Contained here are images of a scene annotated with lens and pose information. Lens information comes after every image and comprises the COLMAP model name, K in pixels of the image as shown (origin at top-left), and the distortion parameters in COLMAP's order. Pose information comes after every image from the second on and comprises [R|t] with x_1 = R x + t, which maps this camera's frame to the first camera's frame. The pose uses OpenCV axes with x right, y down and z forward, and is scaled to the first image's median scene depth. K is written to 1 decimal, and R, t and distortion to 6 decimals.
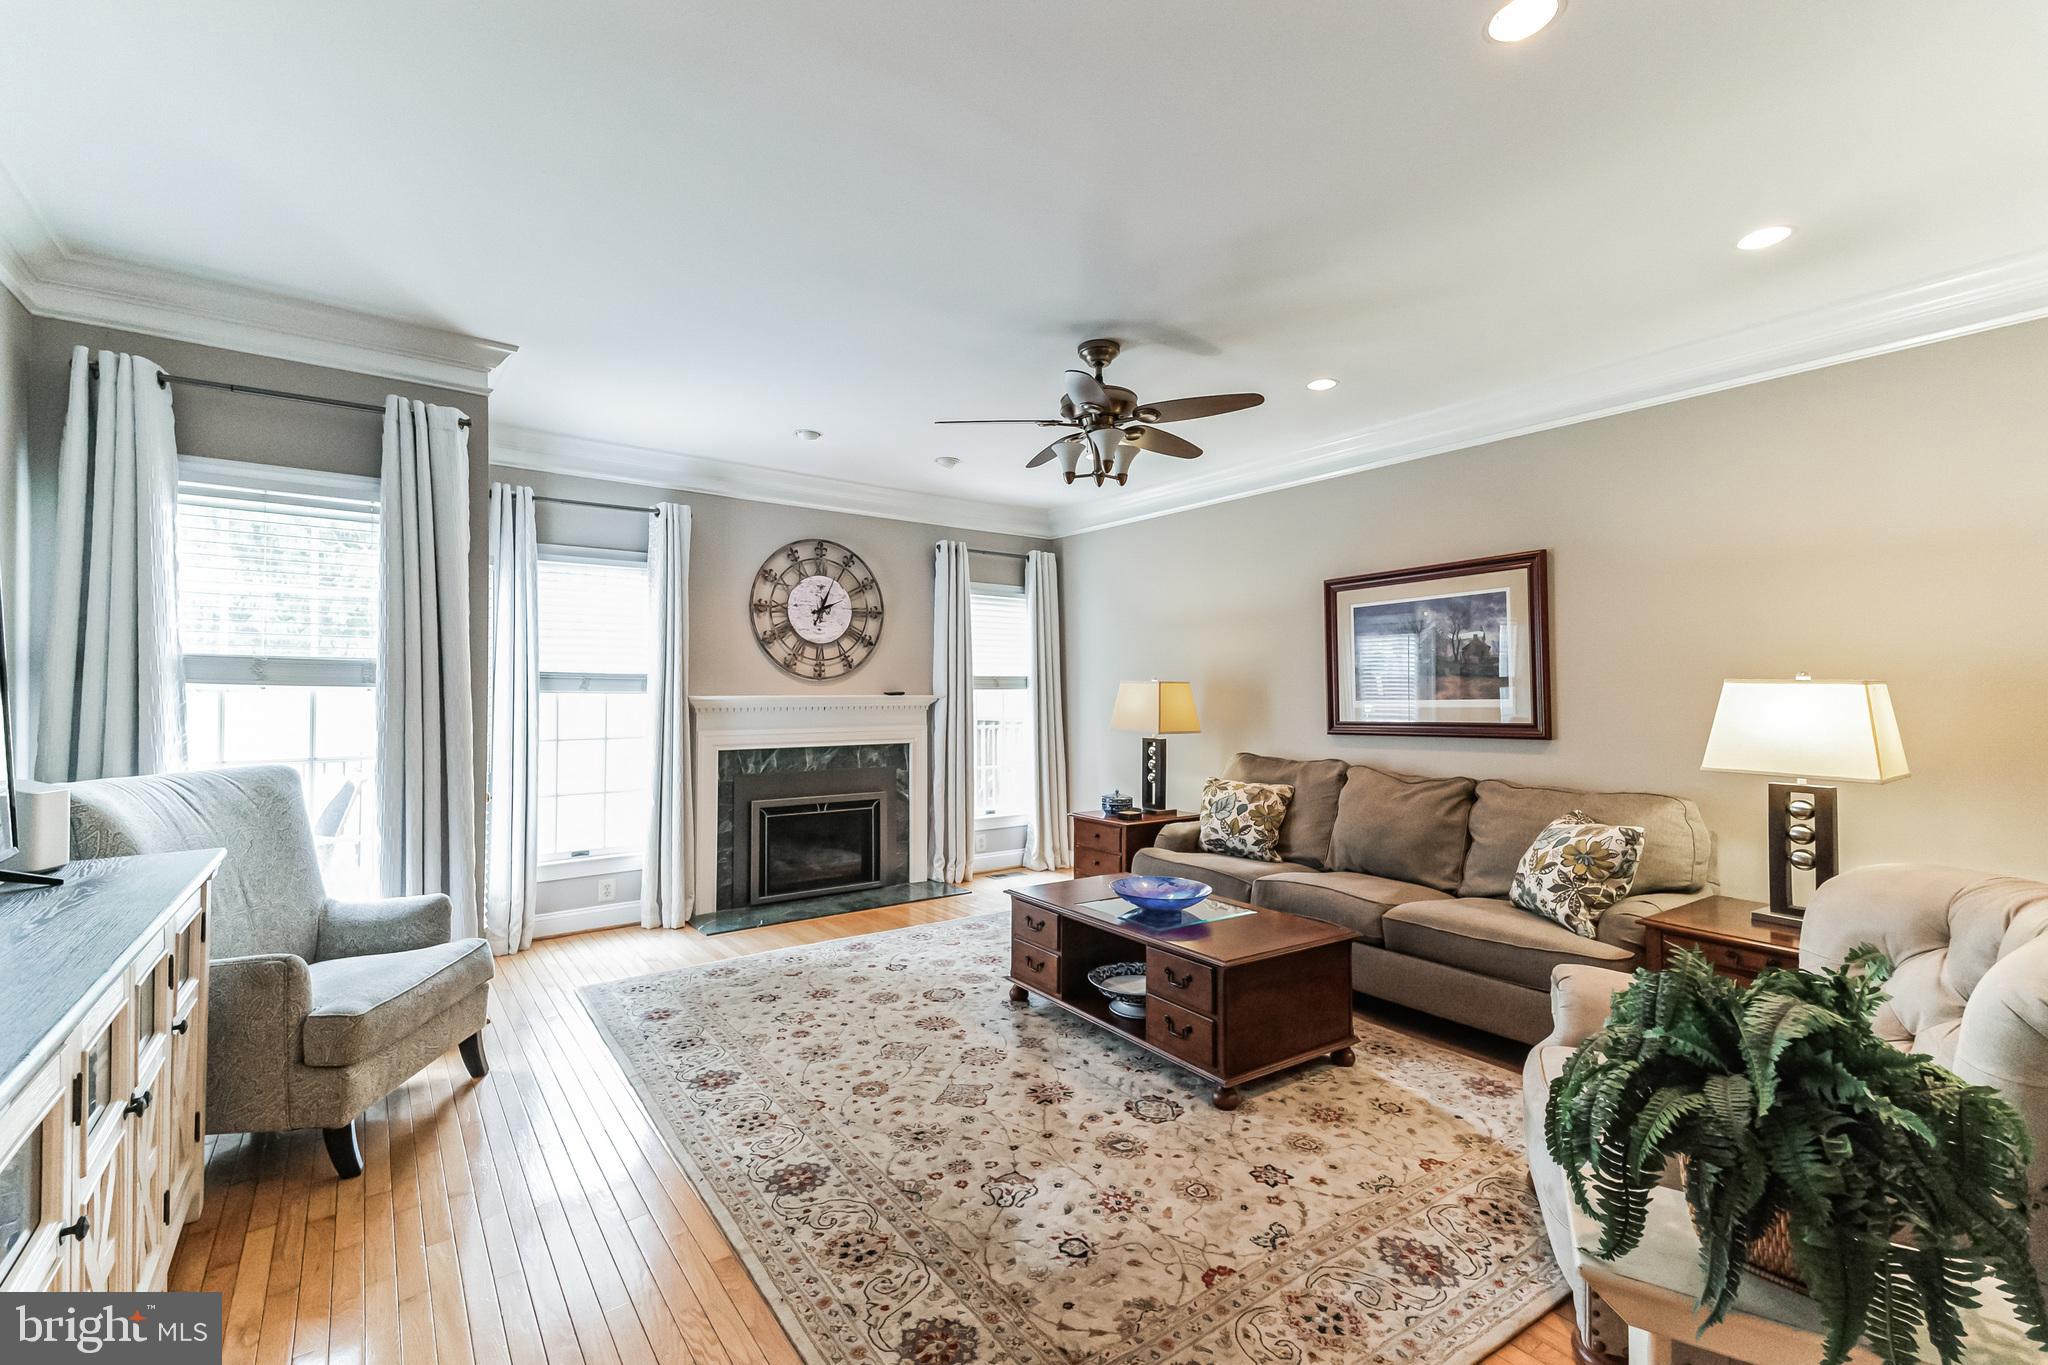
lens RADIAL K [[920.0, 0, 1028.9], [0, 920.0, 695.1], [0, 0, 1]] dist [0.048044, -0.000686]
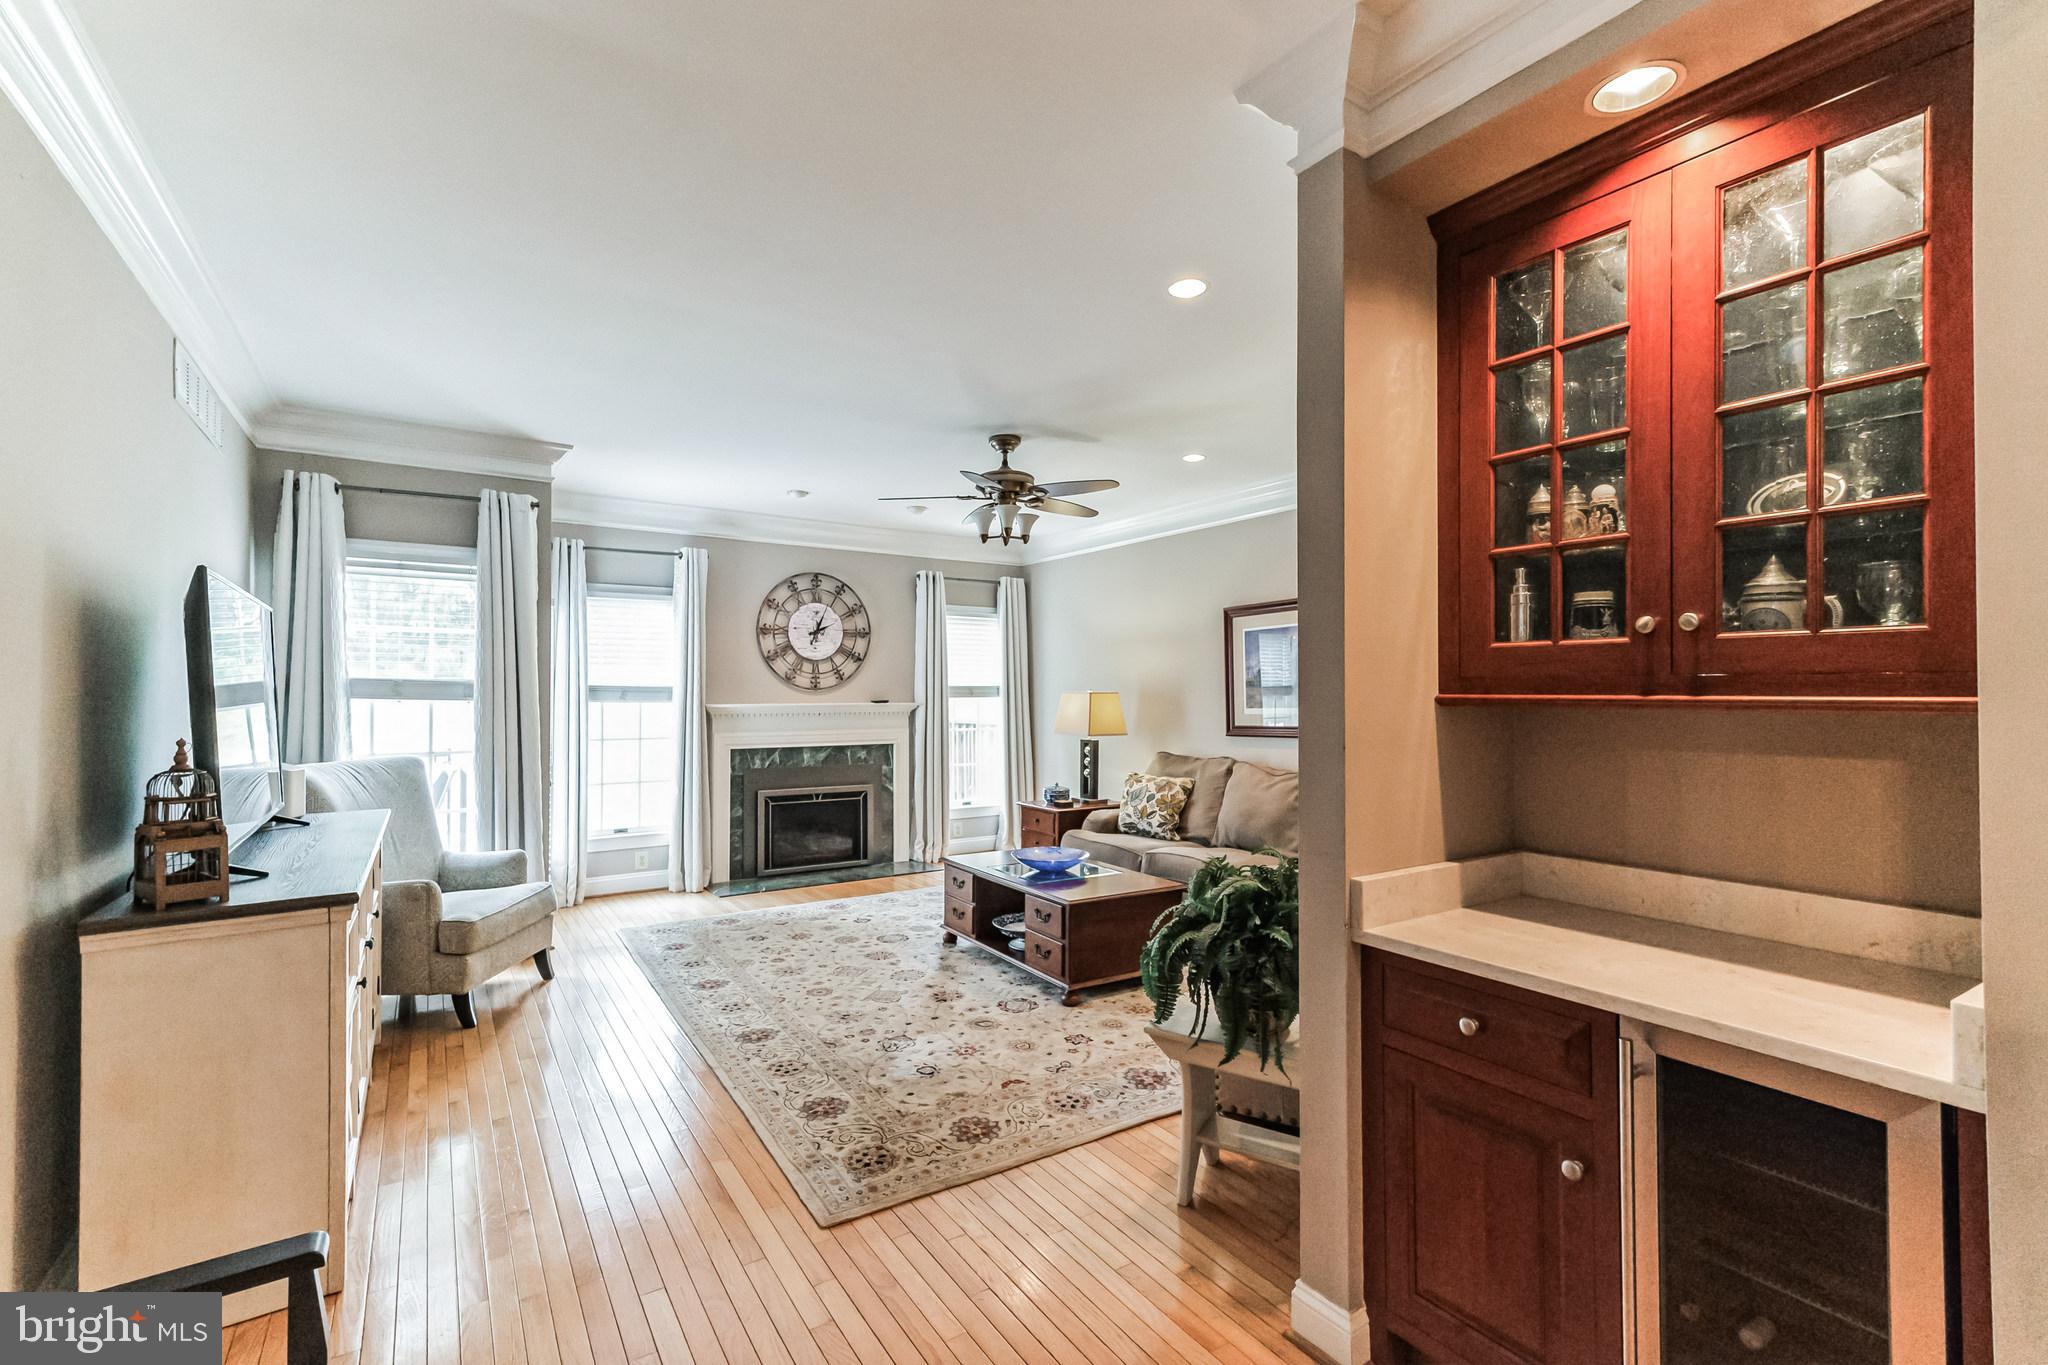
lens RADIAL K [[905.6, 0, 1016.2], [0, 905.6, 700.7], [0, 0, 1]] dist [0.016311, 0.000033]
pose [[0.998878, -0.000151, -0.047356, 0.149352], [0.000324, 0.999993, 0.003629, -0.012005], [0.047355, -0.003640, 0.998872, -0.269825]]
